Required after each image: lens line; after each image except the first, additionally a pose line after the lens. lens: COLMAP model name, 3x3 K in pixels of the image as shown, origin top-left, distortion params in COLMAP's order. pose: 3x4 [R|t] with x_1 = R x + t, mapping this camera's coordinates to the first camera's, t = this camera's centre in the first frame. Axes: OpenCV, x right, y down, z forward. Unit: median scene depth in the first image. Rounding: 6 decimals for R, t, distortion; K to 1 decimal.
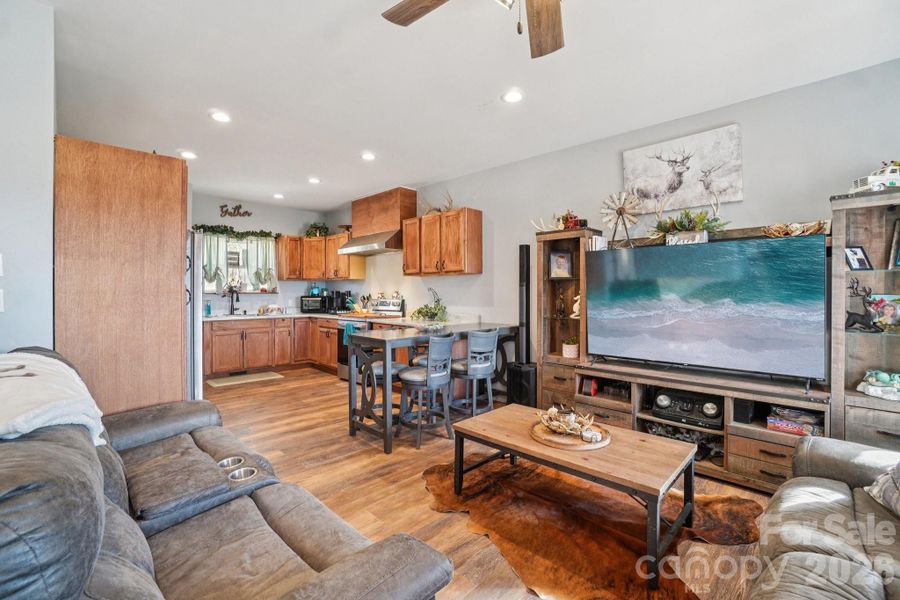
lens RADIAL K [[410.5, 0, 447.3], [0, 410.5, 294.4], [0, 0, 1]] dist [-0.029554, 0.005990]
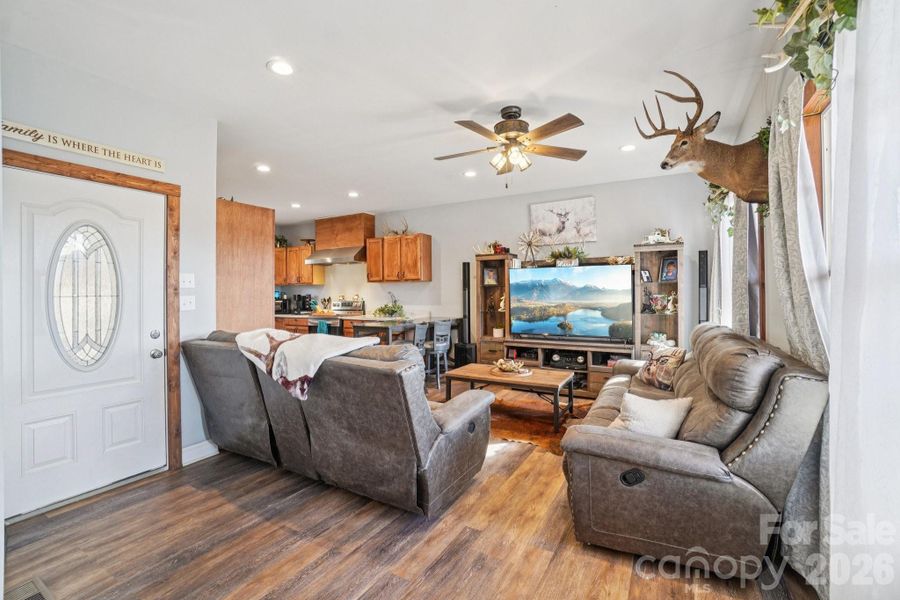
lens RADIAL K [[410.5, 0, 447.0], [0, 410.5, 295.6], [0, 0, 1]] dist [-0.029554, 0.005990]
pose [[0.969272, -0.007100, 0.245888, -0.249238], [0.007847, 0.999967, -0.002060, 0.000636], [-0.245865, 0.003927, 0.969296, -0.416086]]
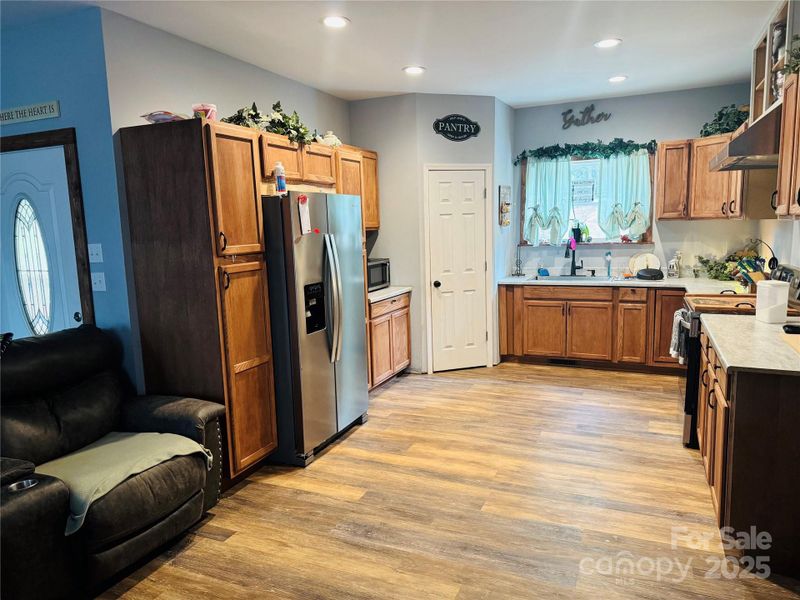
lens RADIAL K [[576.4, 0, 398.9], [0, 576.4, 305.6], [0, 0, 1]] dist [-0.006000, -0.004432]
pose [[0.345698, 0.128030, -0.929570, 0.414045], [0.022659, 0.989220, 0.144672, -0.069984], [0.938072, -0.071076, 0.339071, 0.600390]]
